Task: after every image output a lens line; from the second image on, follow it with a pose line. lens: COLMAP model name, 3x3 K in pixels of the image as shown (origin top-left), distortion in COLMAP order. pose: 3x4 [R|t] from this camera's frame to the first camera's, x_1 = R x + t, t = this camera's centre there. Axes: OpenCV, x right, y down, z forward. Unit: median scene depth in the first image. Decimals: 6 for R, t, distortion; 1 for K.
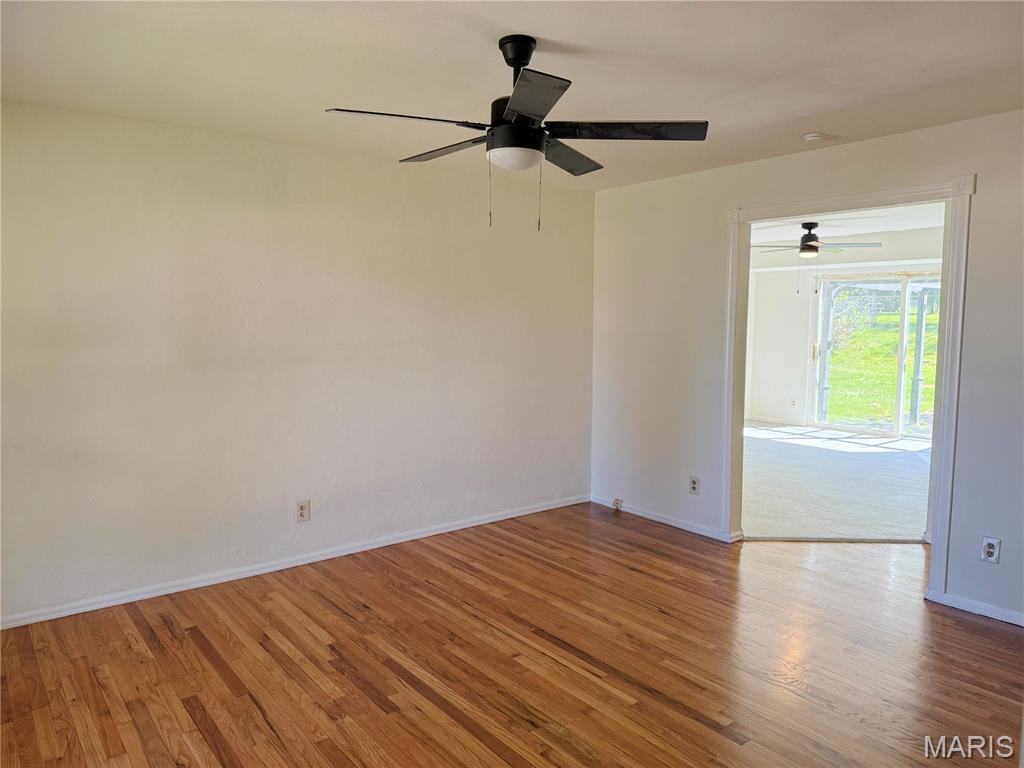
lens RADIAL K [[725.1, 0, 517.1], [0, 725.1, 379.3], [0, 0, 1]] dist [-0.015029, -0.003931]
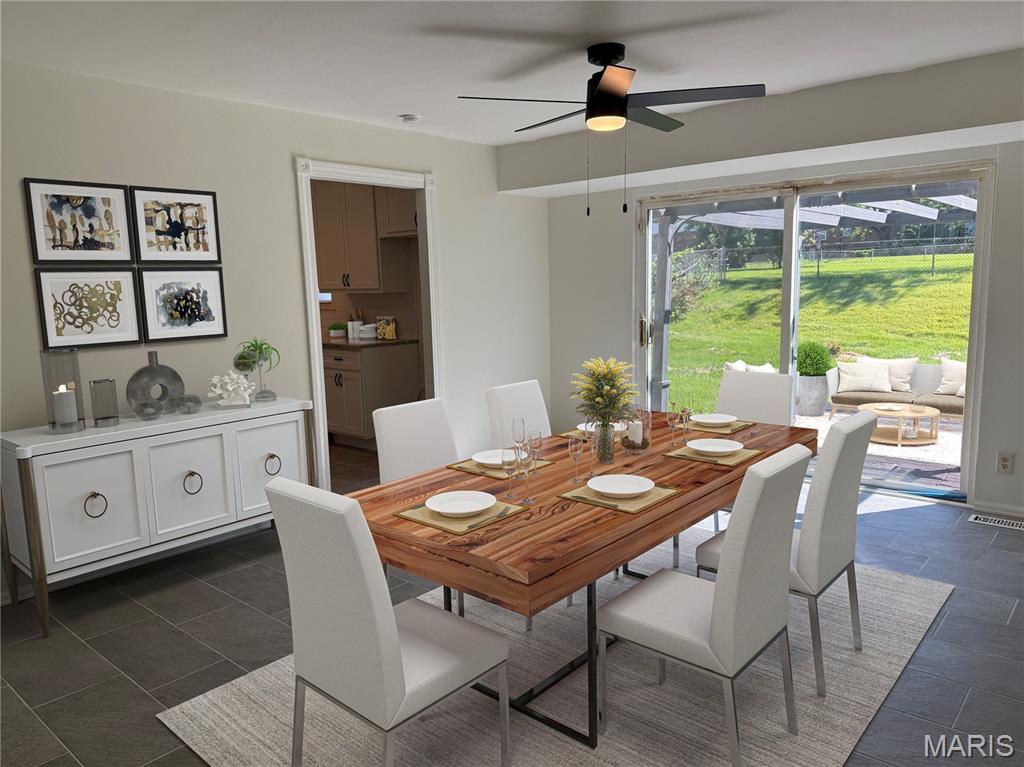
lens RADIAL K [[725.1, 0, 508.0], [0, 725.1, 386.2], [0, 0, 1]] dist [-0.015029, -0.003931]
pose [[0.983835, -0.053210, 0.170991, 0.181284], [0.043672, 0.997298, 0.059068, -0.029225], [-0.173672, -0.050645, 0.983500, 0.395849]]
